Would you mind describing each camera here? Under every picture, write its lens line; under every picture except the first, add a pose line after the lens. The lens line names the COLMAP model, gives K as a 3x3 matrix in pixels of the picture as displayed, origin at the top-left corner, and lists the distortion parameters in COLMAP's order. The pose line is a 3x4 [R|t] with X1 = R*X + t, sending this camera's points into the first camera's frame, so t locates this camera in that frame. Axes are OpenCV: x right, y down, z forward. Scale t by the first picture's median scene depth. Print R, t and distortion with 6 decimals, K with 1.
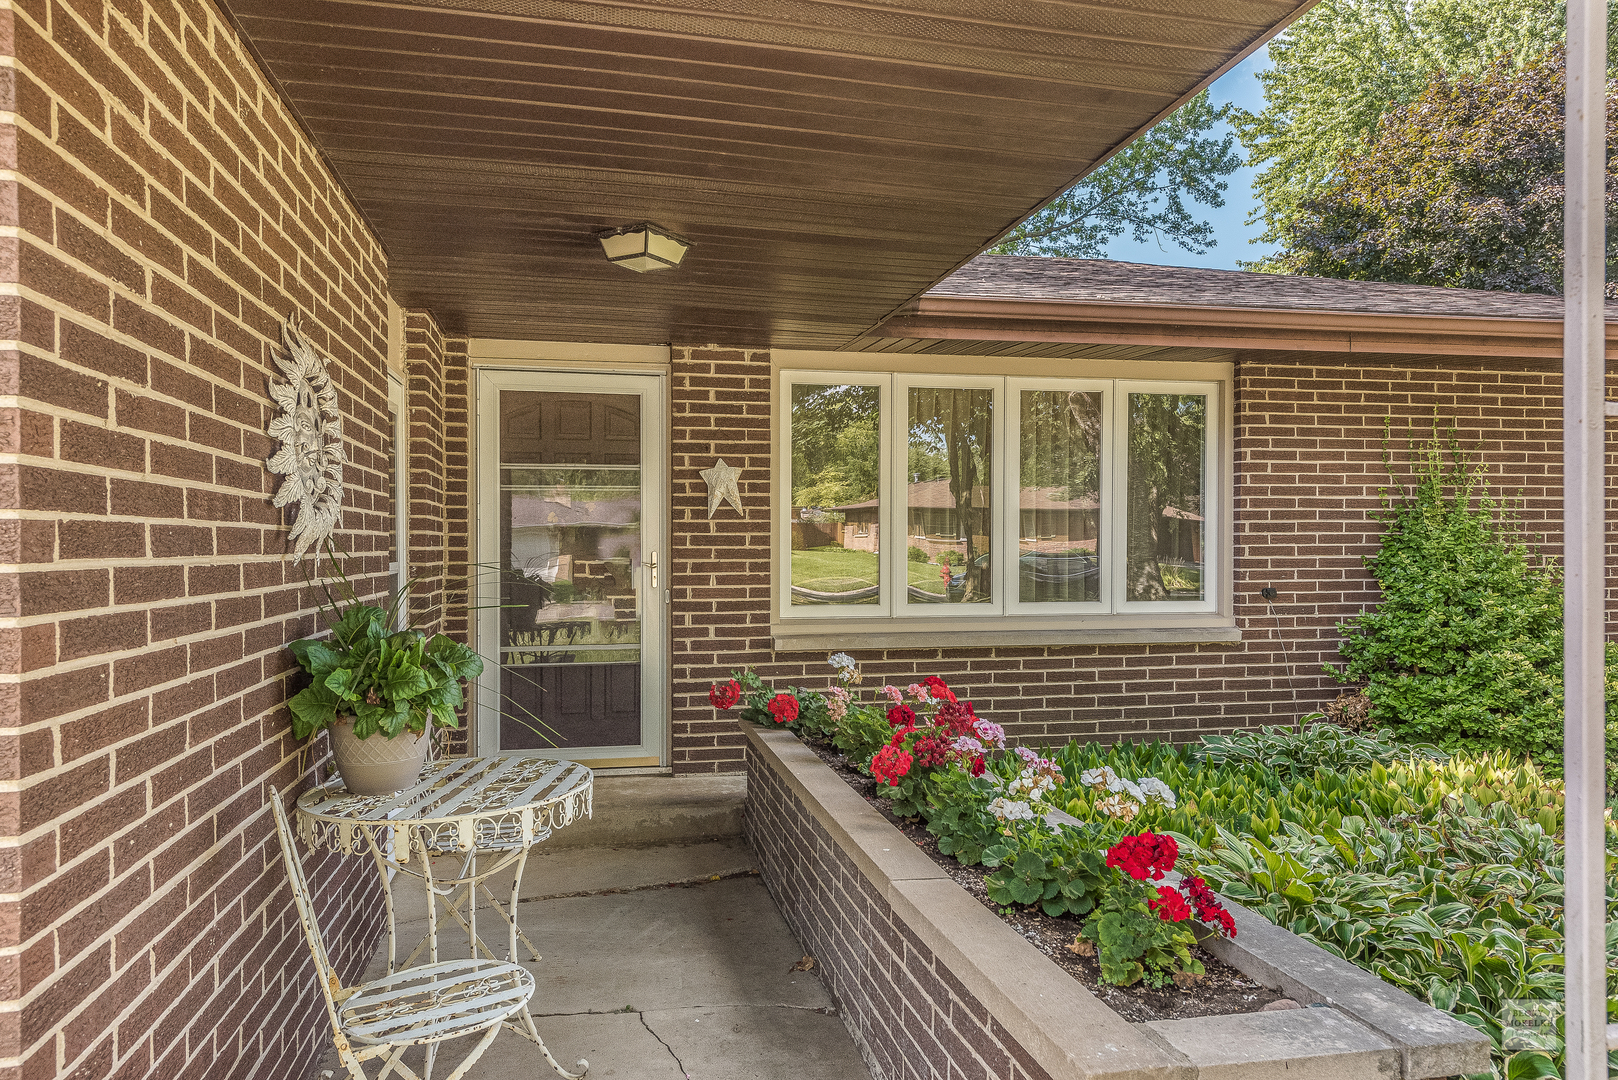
lens RADIAL K [[1070.6, 0, 808.1], [0, 1070.6, 540.8], [0, 0, 1]] dist [0.006389, 0.000730]
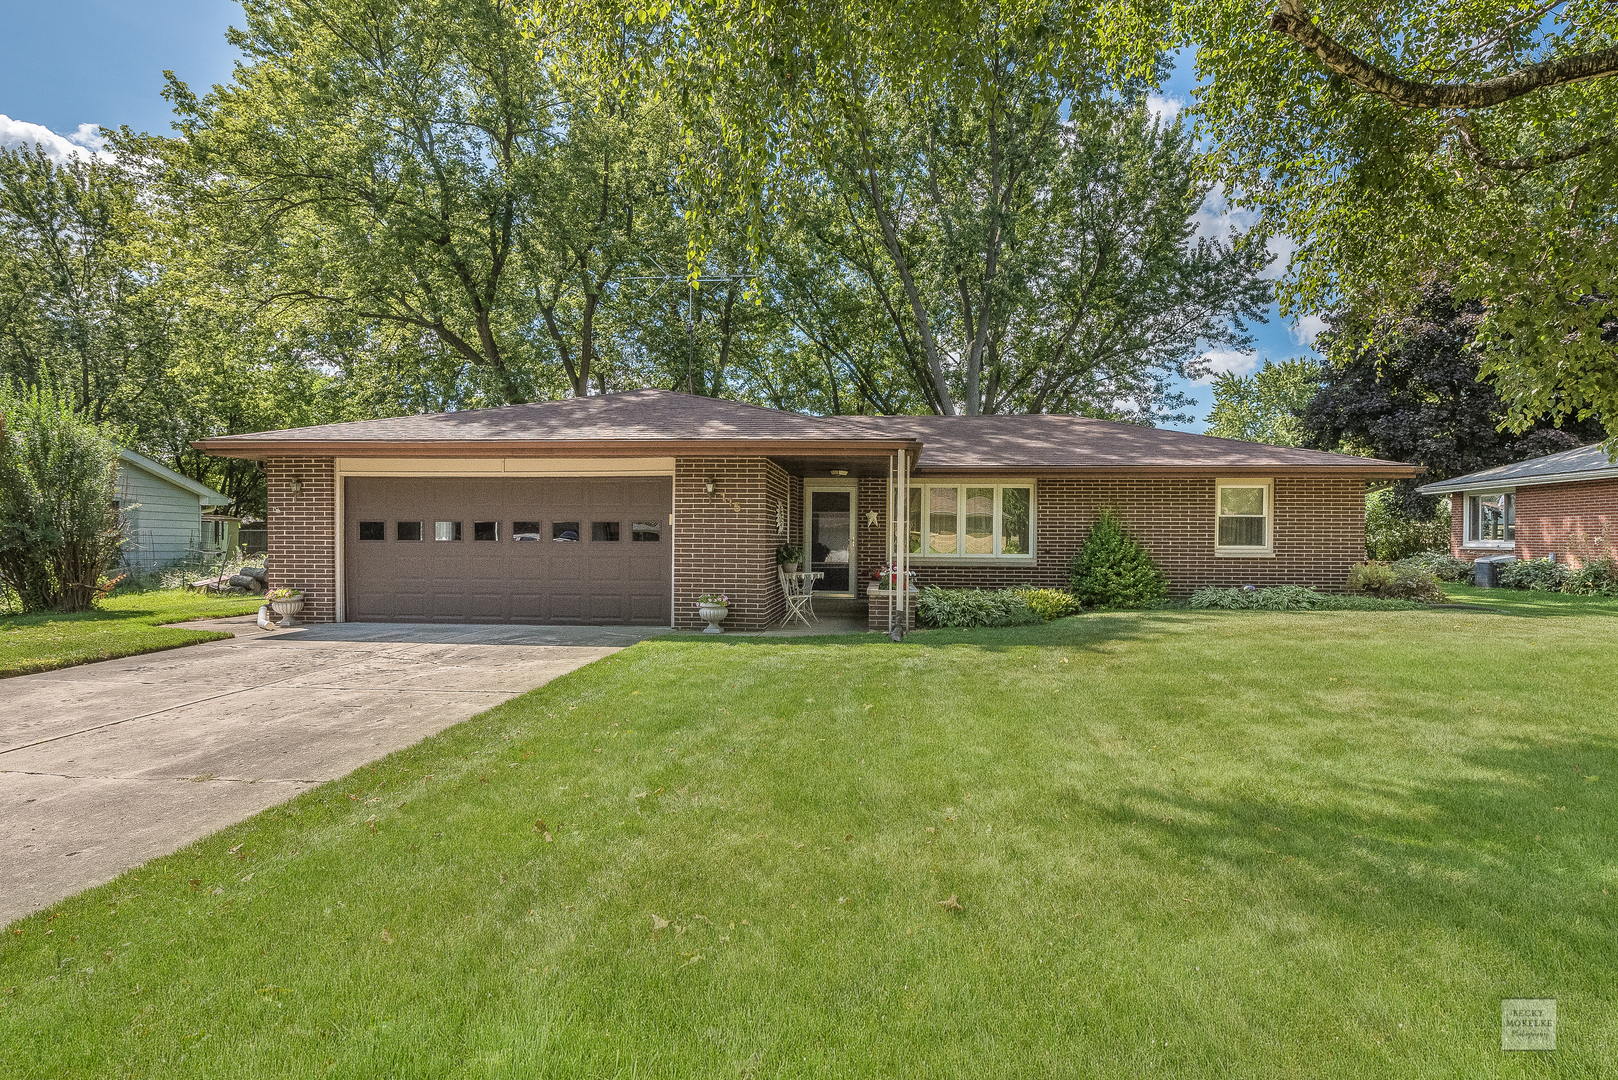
lens RADIAL K [[818.3, 0, 813.9], [0, 818.3, 540.5], [0, 0, 1]] dist [-0.006039, -0.000502]
pose [[0.958055, 0.009597, -0.286424, 0.459604], [-0.008556, 0.999951, 0.004886, 0.009980], [0.286457, -0.002230, 0.958091, -1.478879]]
